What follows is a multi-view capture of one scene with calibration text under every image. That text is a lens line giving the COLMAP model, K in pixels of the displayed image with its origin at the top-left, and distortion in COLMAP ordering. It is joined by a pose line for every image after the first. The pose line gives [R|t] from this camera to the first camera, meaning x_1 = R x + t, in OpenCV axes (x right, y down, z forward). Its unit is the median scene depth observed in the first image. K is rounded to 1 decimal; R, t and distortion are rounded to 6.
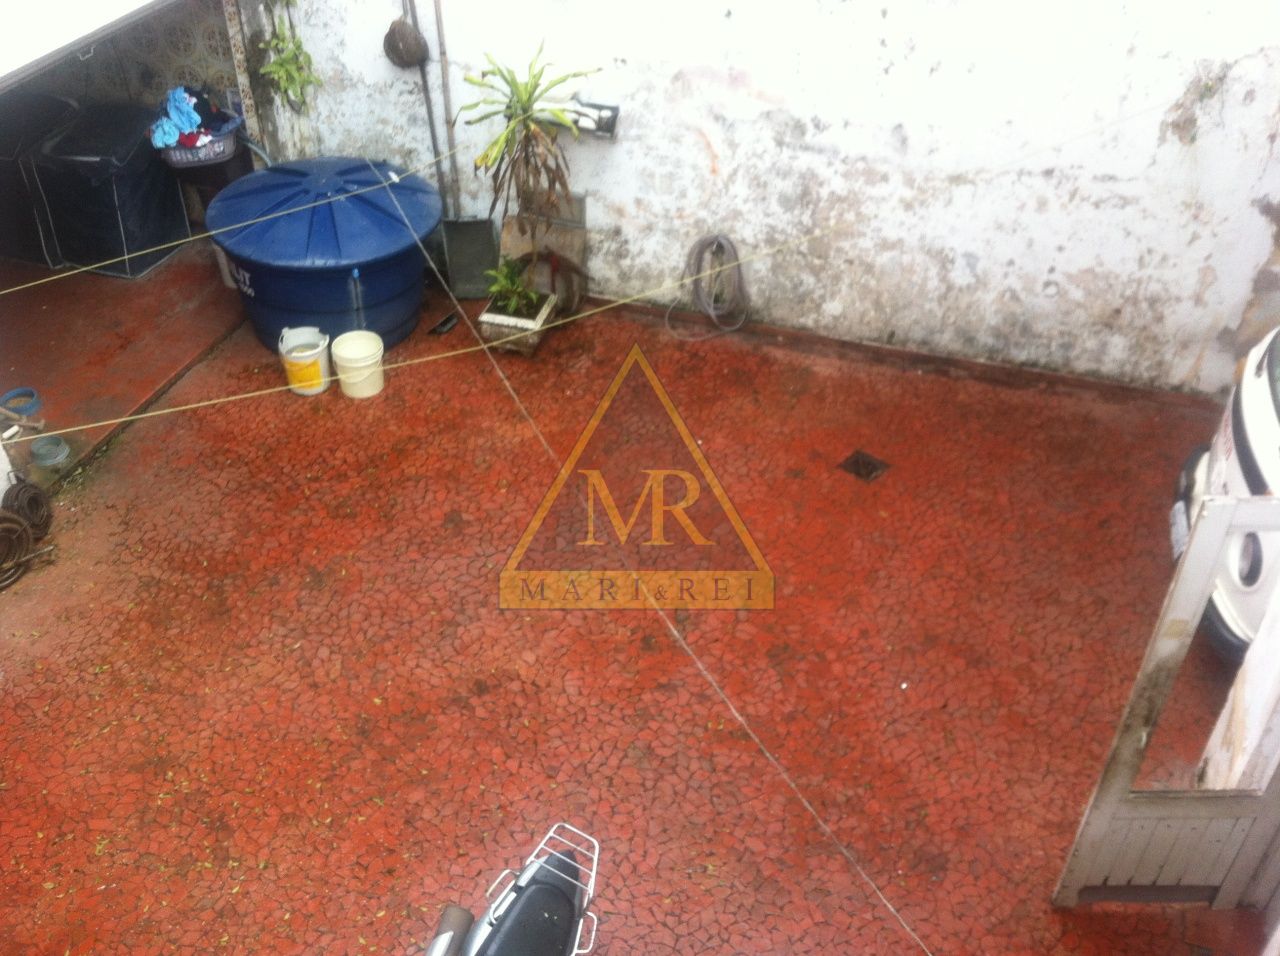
lens RADIAL K [[1232.0, 0, 622.1], [0, 1232.0, 482.7], [0, 0, 1]] dist [0.102959, -0.388605]
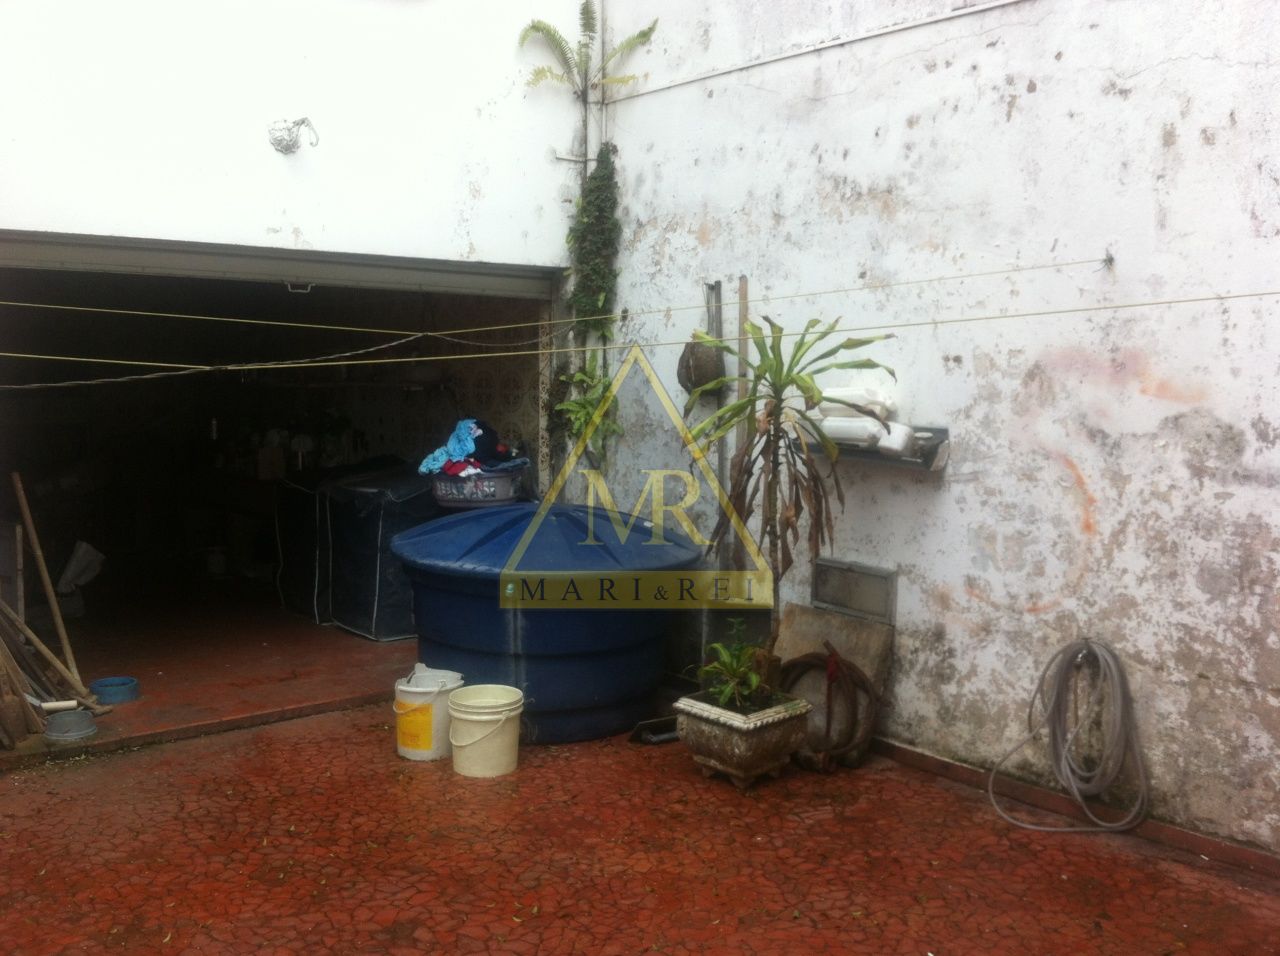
lens RADIAL K [[1225.9, 0, 615.6], [0, 1225.9, 460.4], [0, 0, 1]] dist [0.089087, -0.309556]
pose [[0.845156, 0.050073, -0.532169, 0.188025], [-0.337684, 0.821779, -0.458964, 0.064717], [0.414343, 0.567602, 0.711441, 0.455993]]
